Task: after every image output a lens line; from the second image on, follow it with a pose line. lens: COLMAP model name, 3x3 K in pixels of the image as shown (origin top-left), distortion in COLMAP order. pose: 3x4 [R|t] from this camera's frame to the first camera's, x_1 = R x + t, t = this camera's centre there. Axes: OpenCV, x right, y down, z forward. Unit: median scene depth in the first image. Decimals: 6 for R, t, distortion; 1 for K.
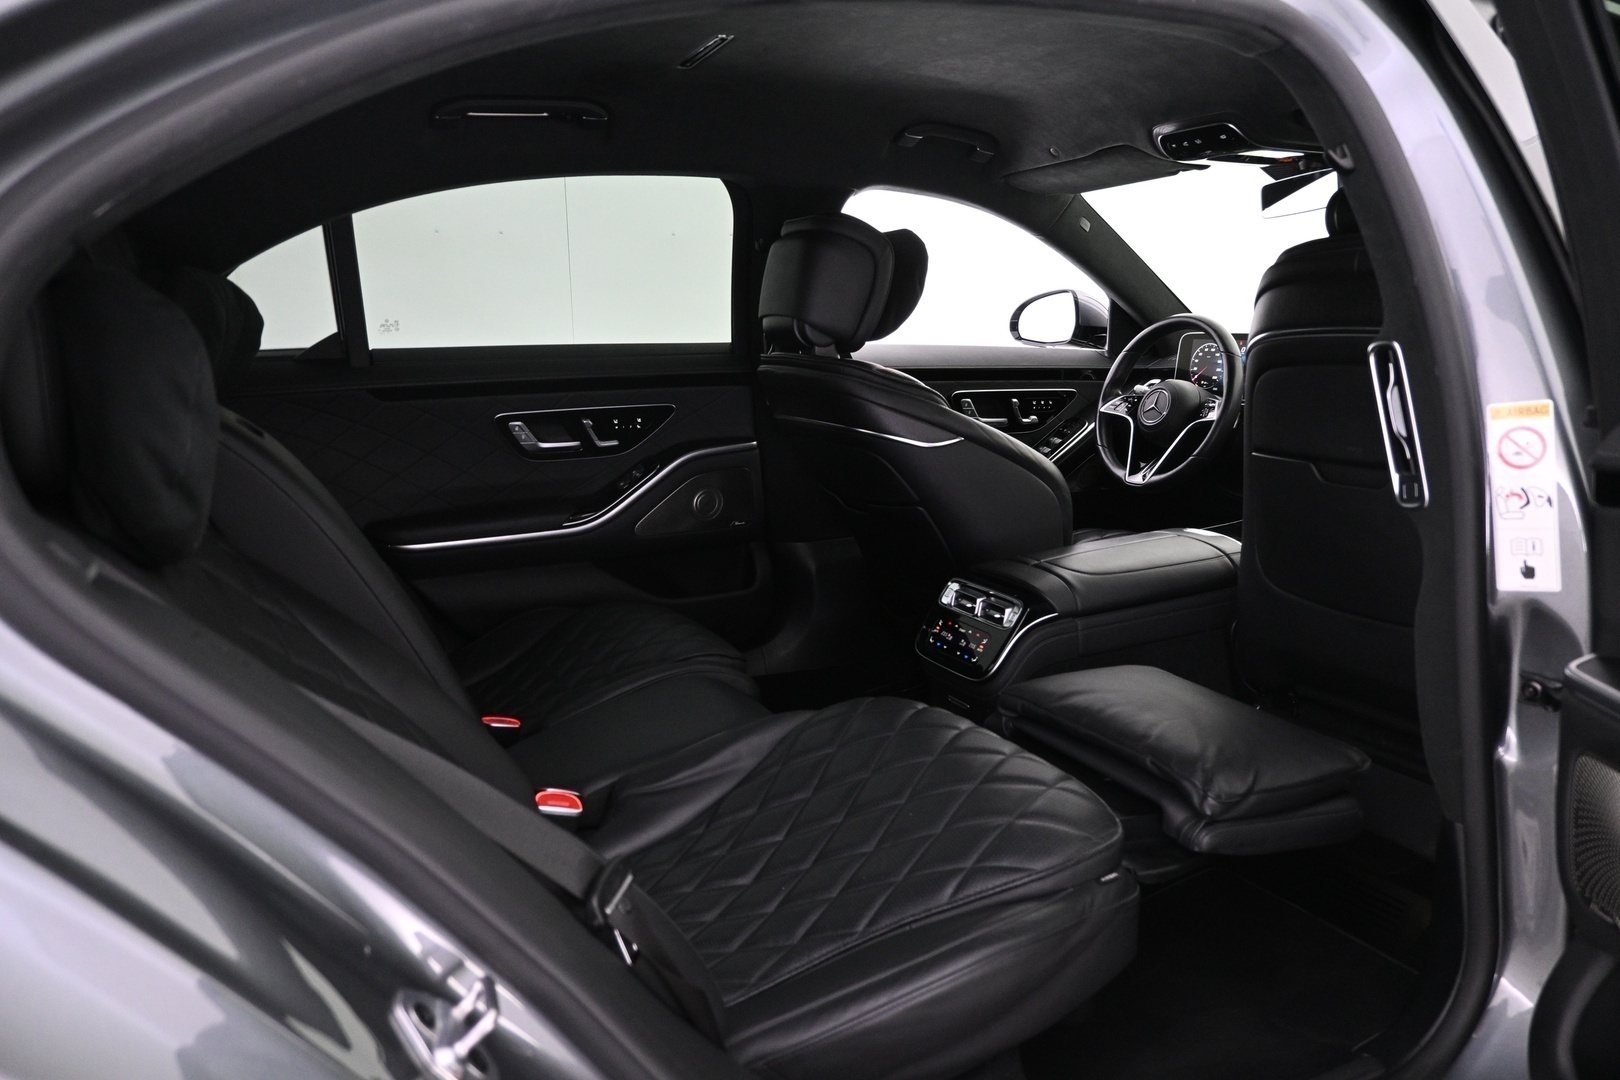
lens RADIAL K [[1166.4, 0, 810.0], [0, 1166.4, 540.0], [0, 0, 1]] dist [-0.018681, 0.000597]
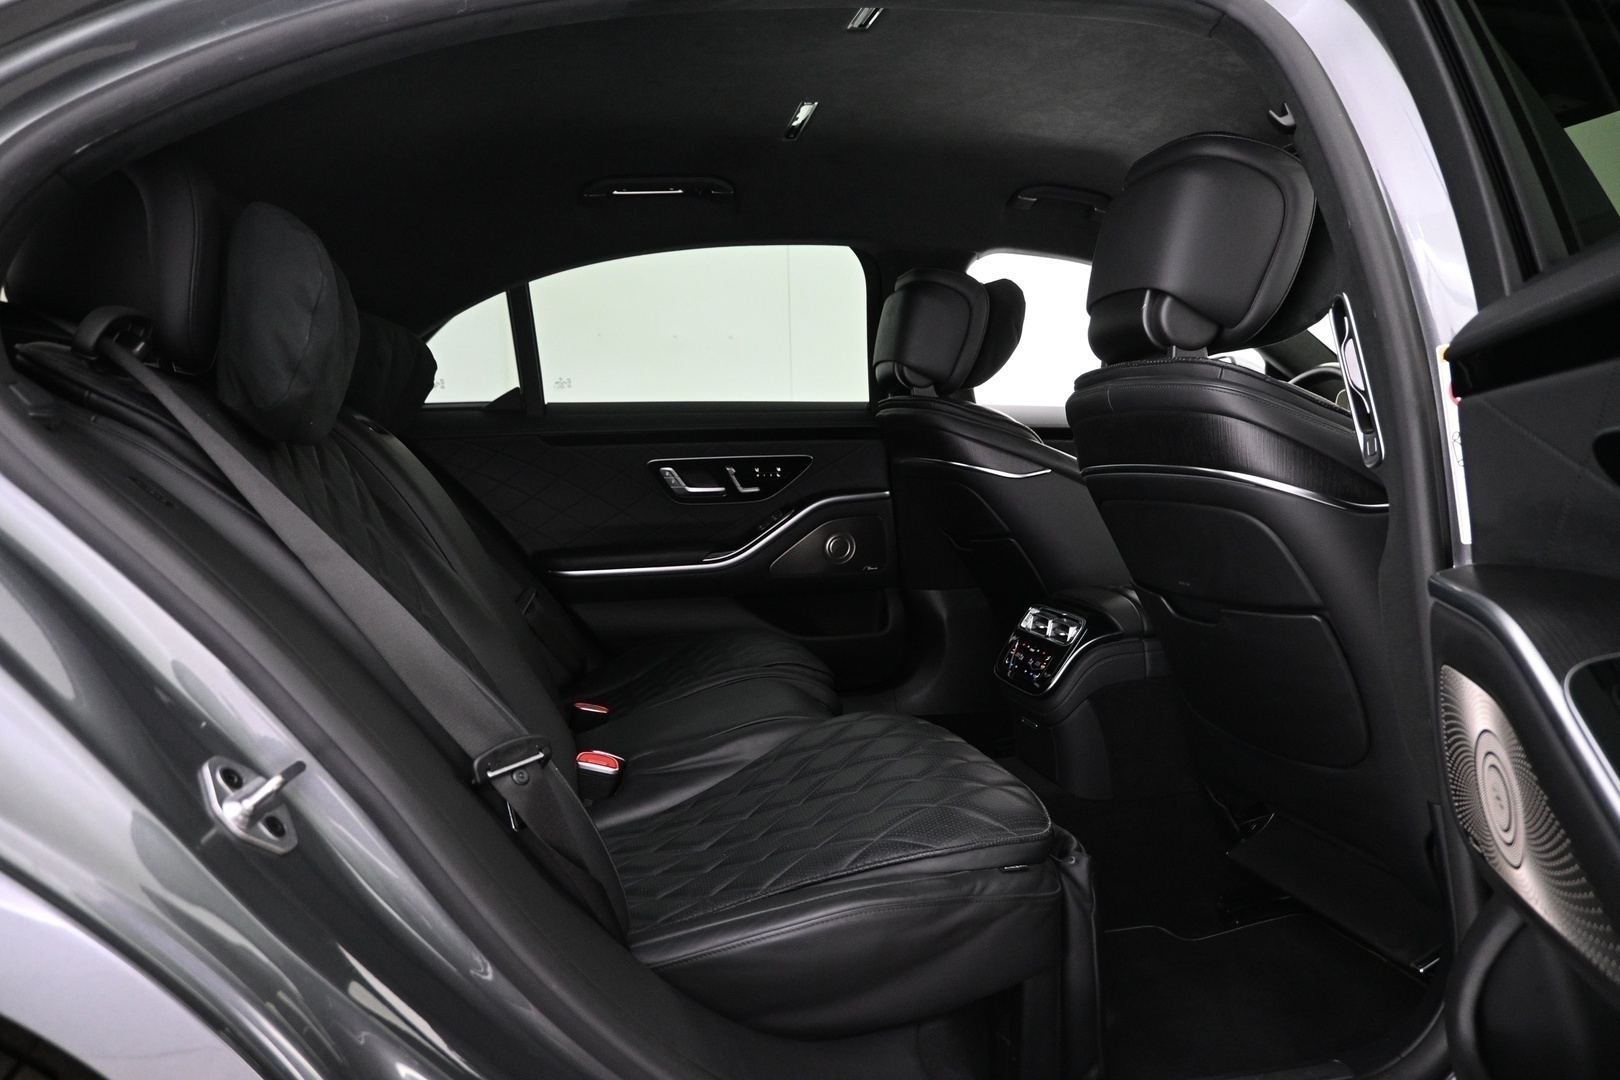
lens RADIAL K [[1117.6, 0, 810.0], [0, 1117.6, 540.0], [0, 0, 1]] dist [0.003071, -0.002427]
pose [[0.967915, 0.012584, -0.250963, 0.170010], [-0.040224, 0.993625, -0.105311, 0.084376], [0.248038, 0.112027, 0.962251, 0.003845]]
